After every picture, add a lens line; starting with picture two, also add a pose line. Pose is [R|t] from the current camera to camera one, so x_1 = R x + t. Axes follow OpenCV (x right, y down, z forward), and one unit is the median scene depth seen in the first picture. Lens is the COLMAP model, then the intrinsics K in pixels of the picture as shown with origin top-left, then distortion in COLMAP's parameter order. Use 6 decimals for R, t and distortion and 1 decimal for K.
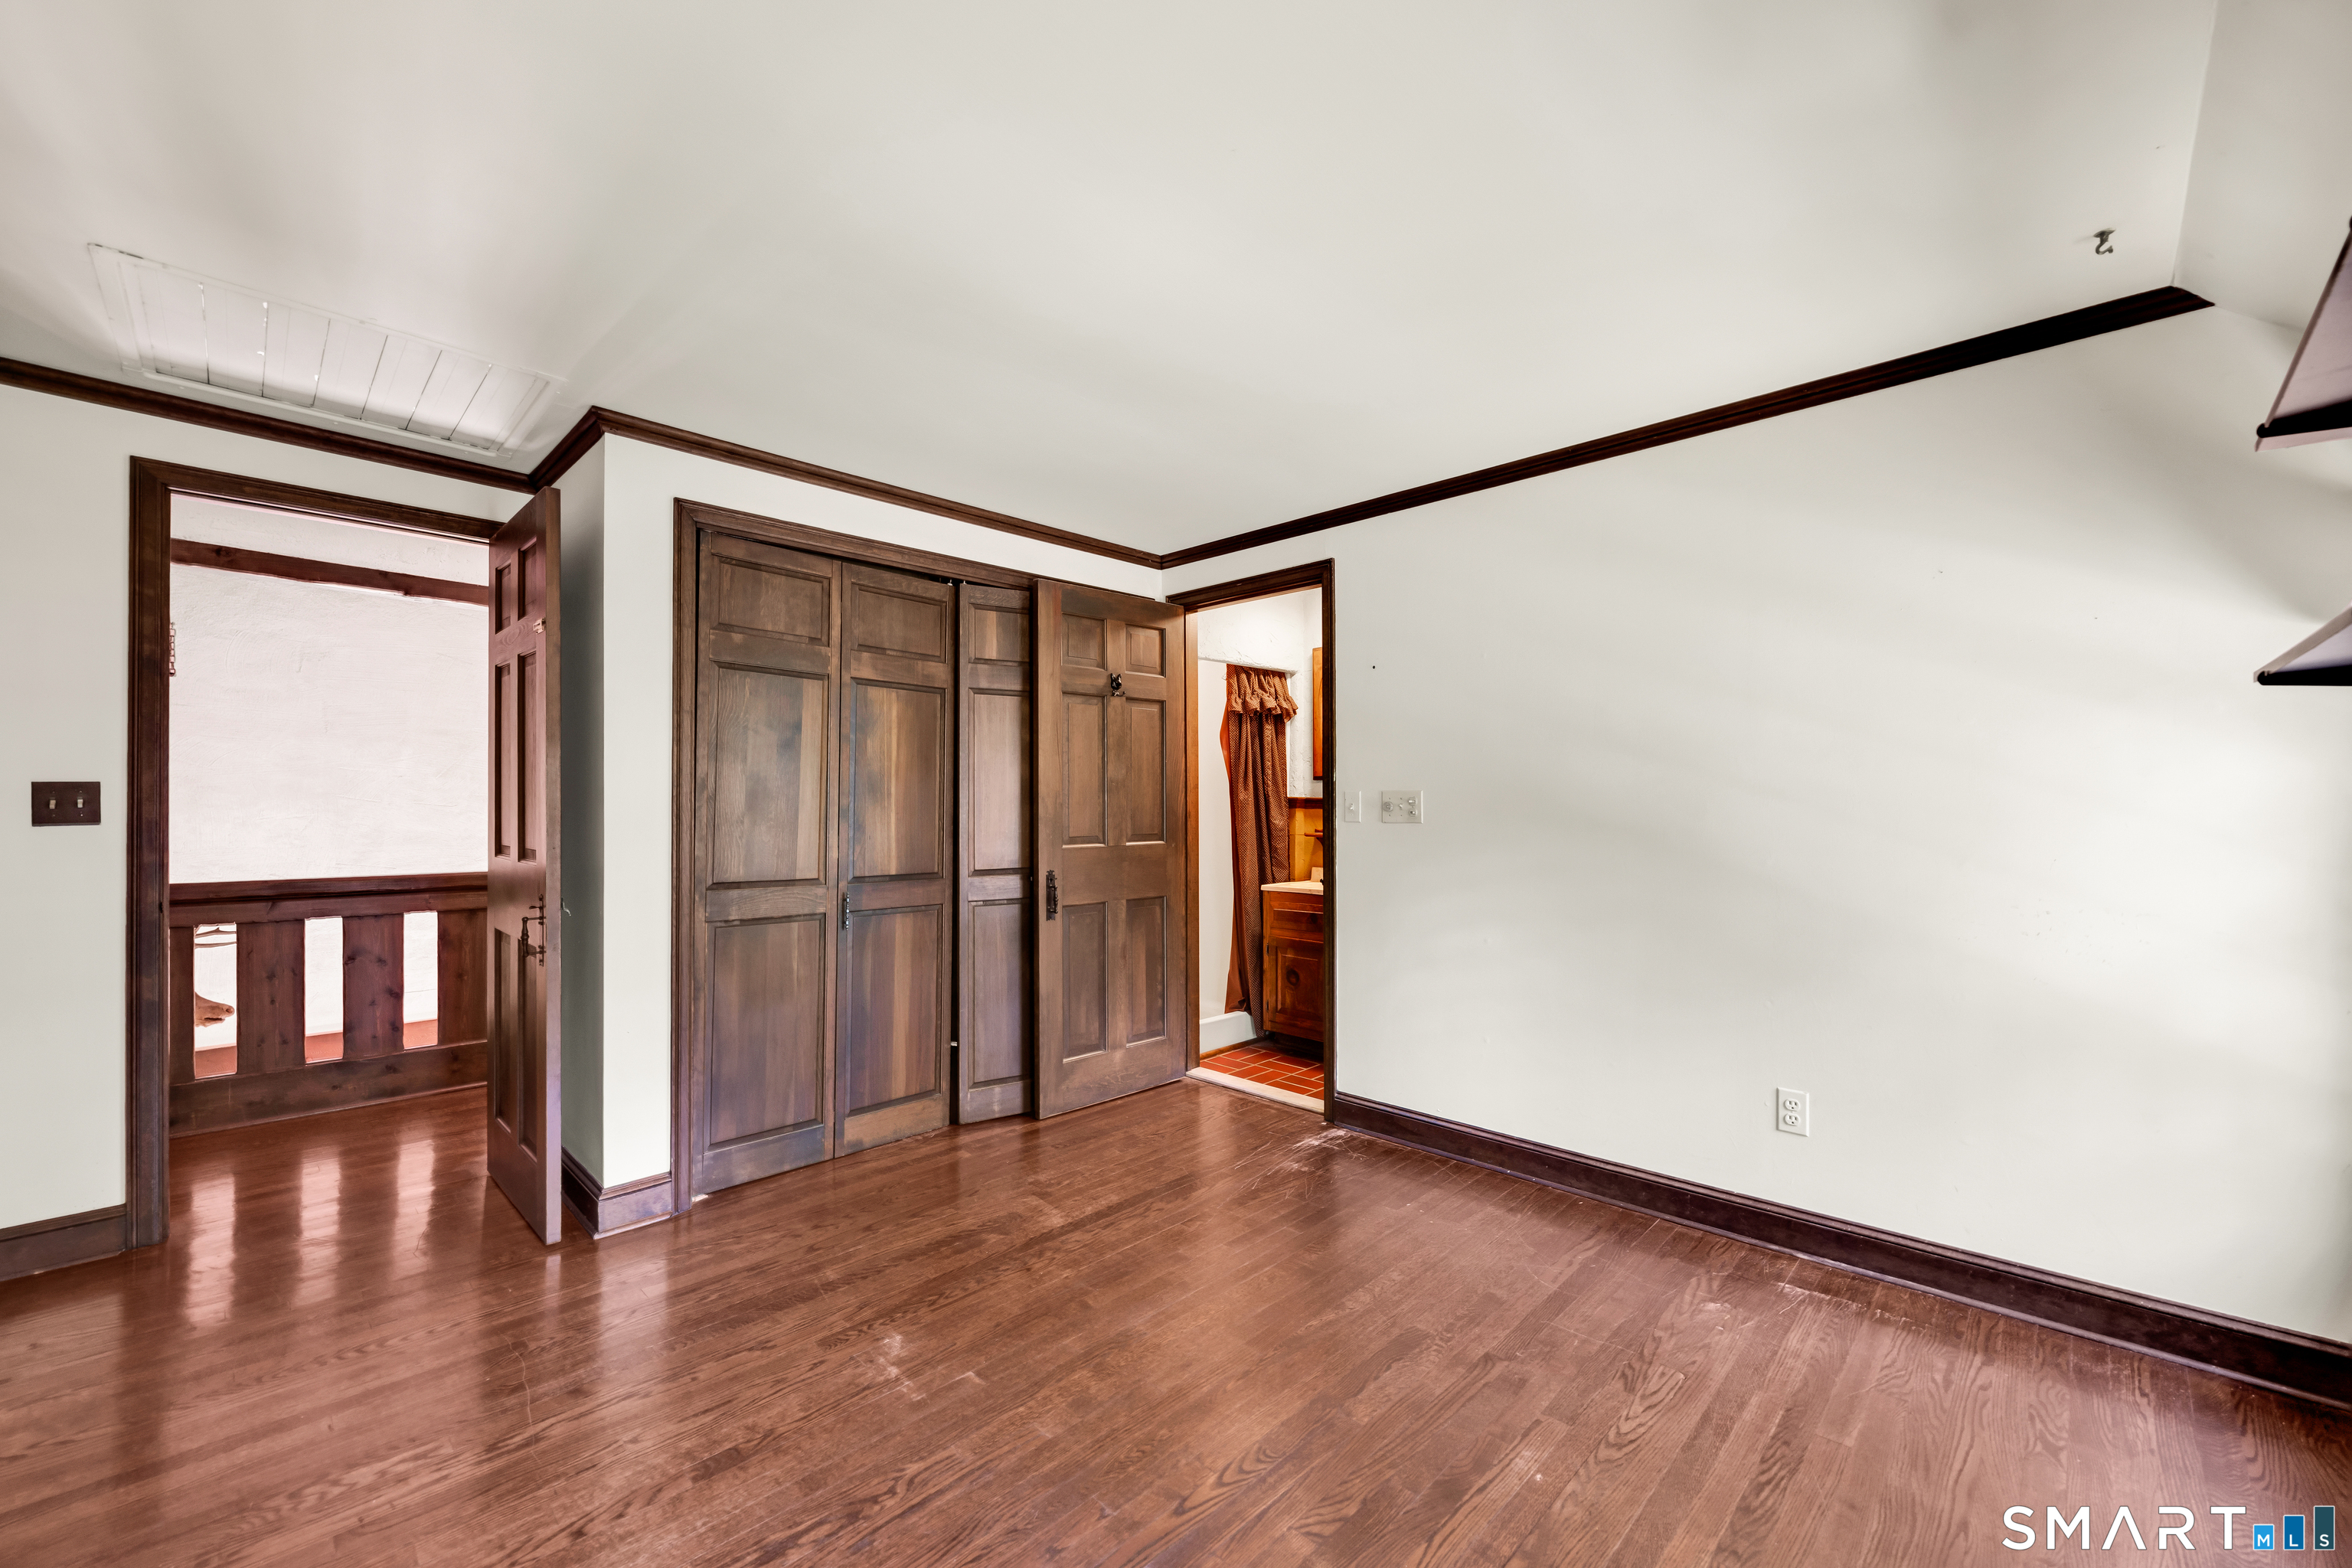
lens RADIAL K [[942.9, 0, 1173.5], [0, 942.9, 793.1], [0, 0, 1]] dist [-0.001454, 0.000169]
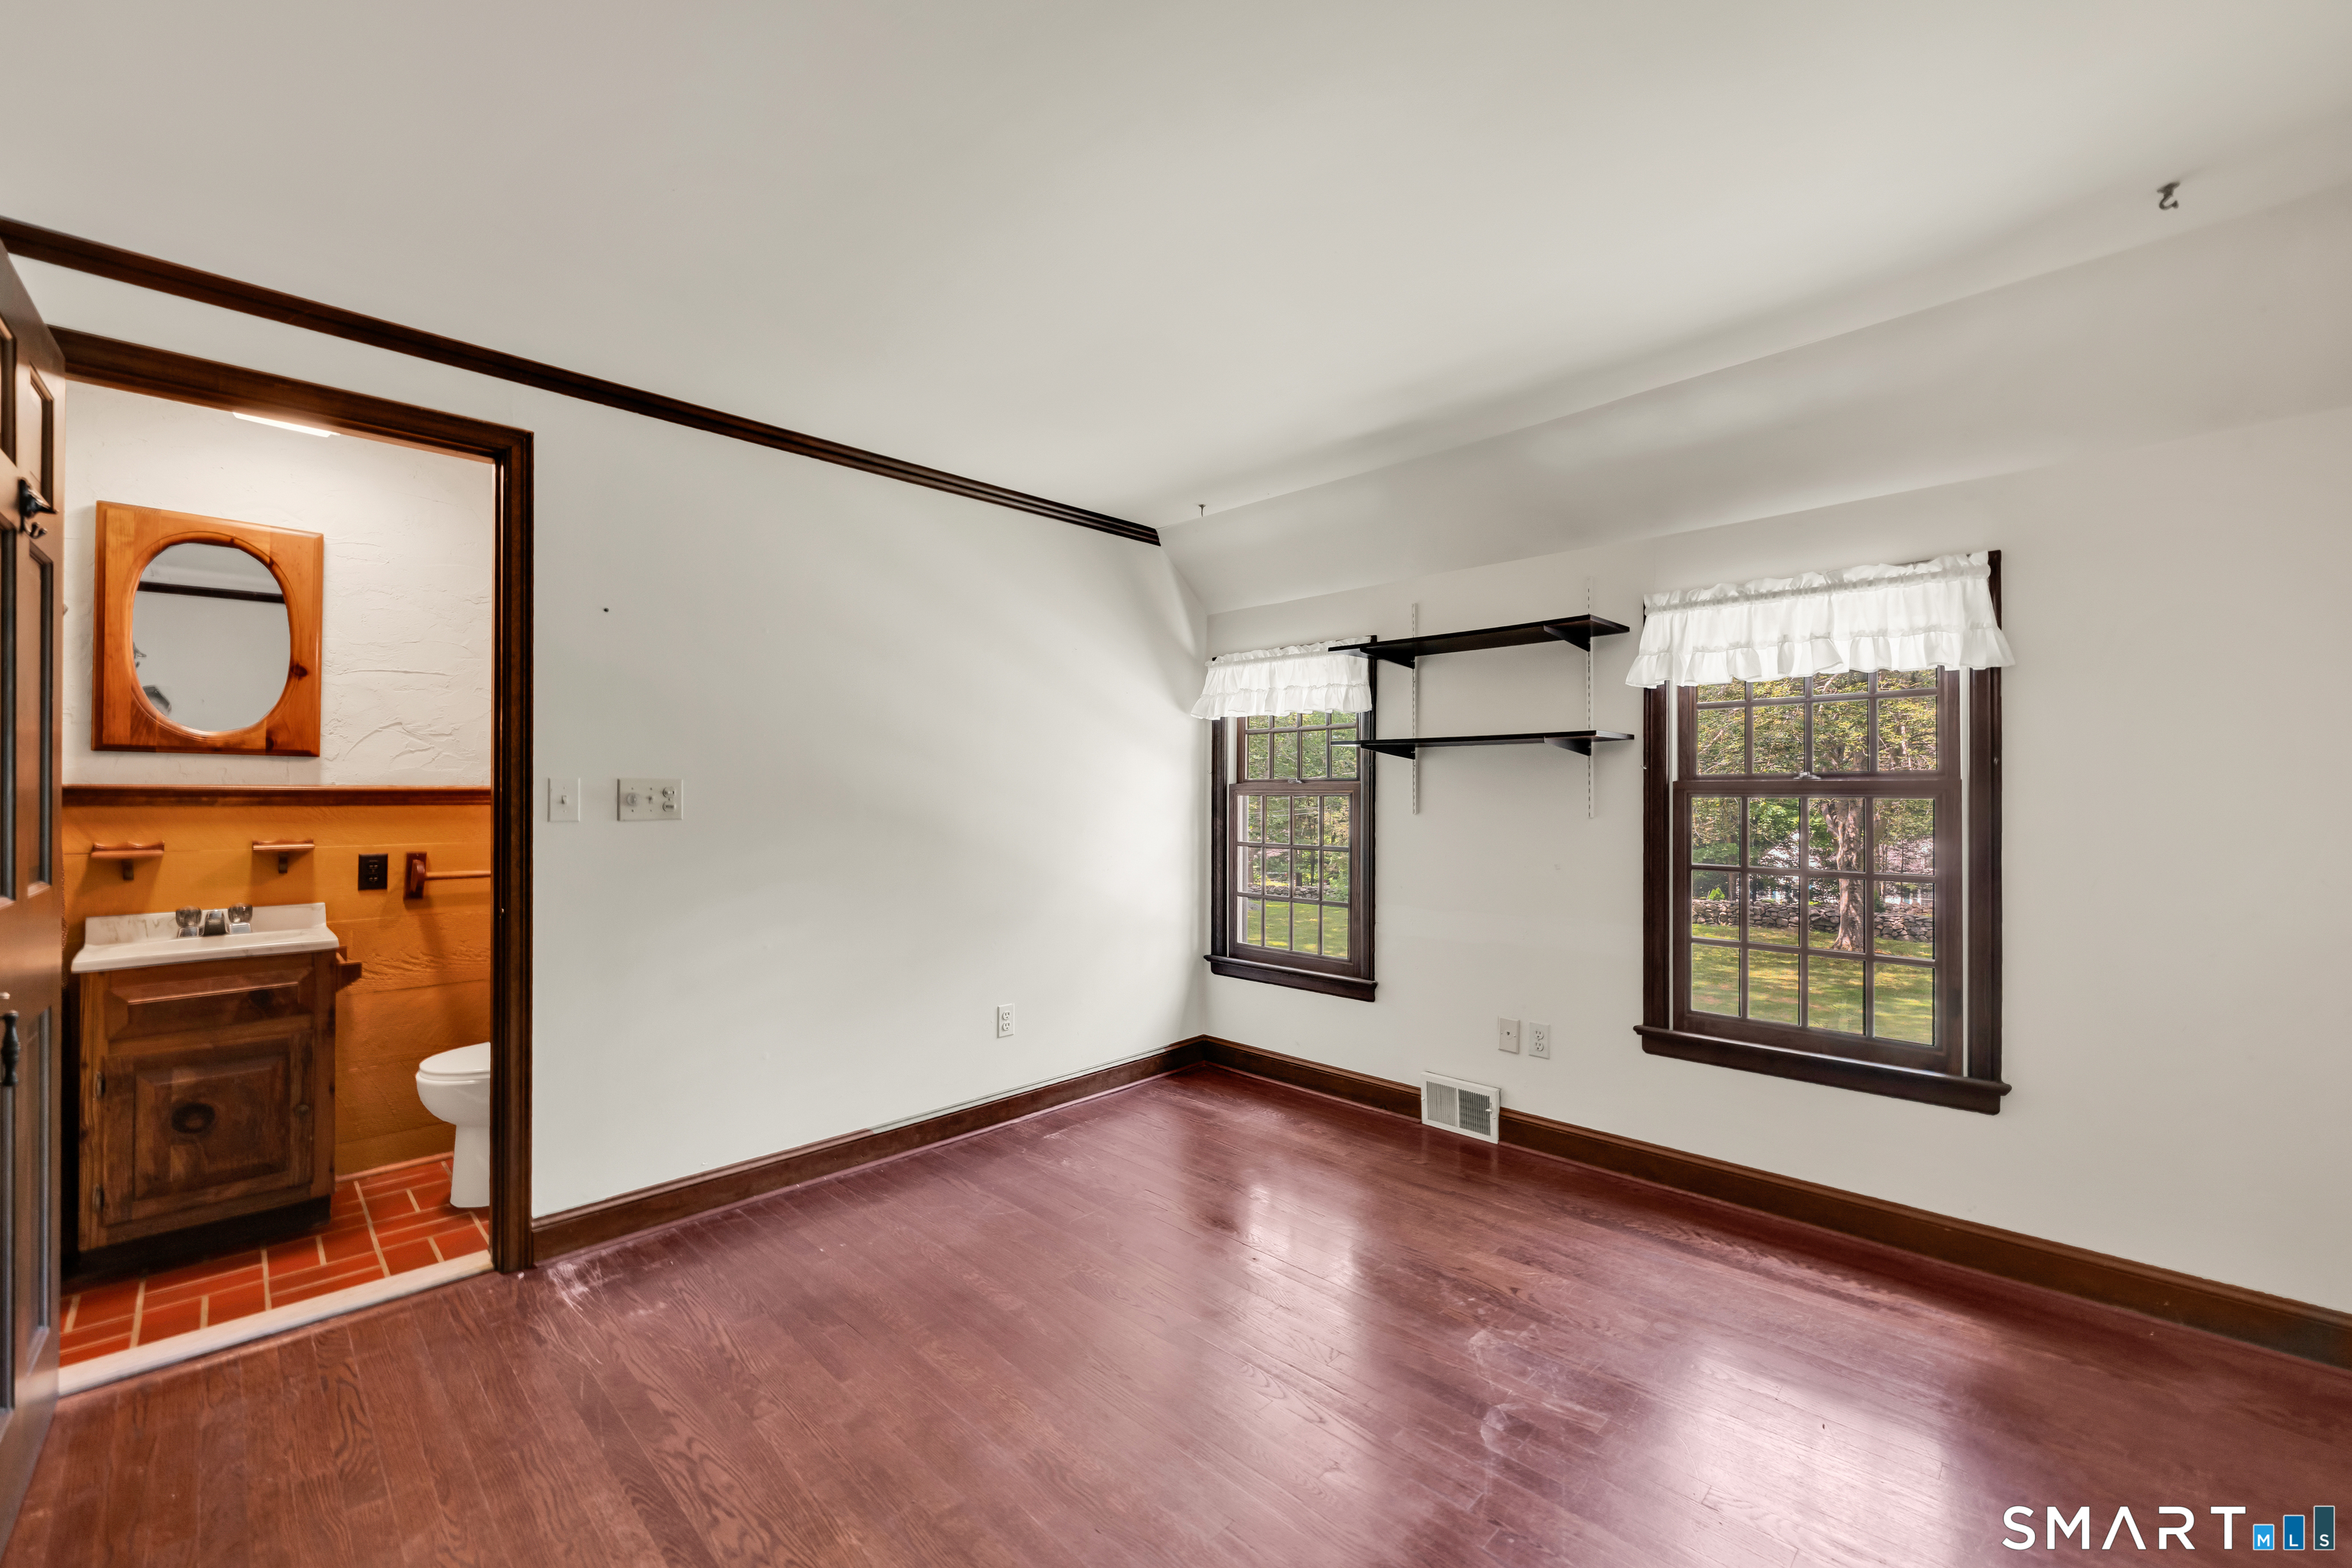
lens RADIAL K [[942.9, 0, 1182.4], [0, 942.9, 788.7], [0, 0, 1]] dist [-0.001454, 0.000169]
pose [[0.000879, 0.007564, 0.999971, -0.533910], [-0.006648, 0.999949, -0.007558, 0.008839], [-0.999978, -0.006641, 0.000929, 0.560554]]
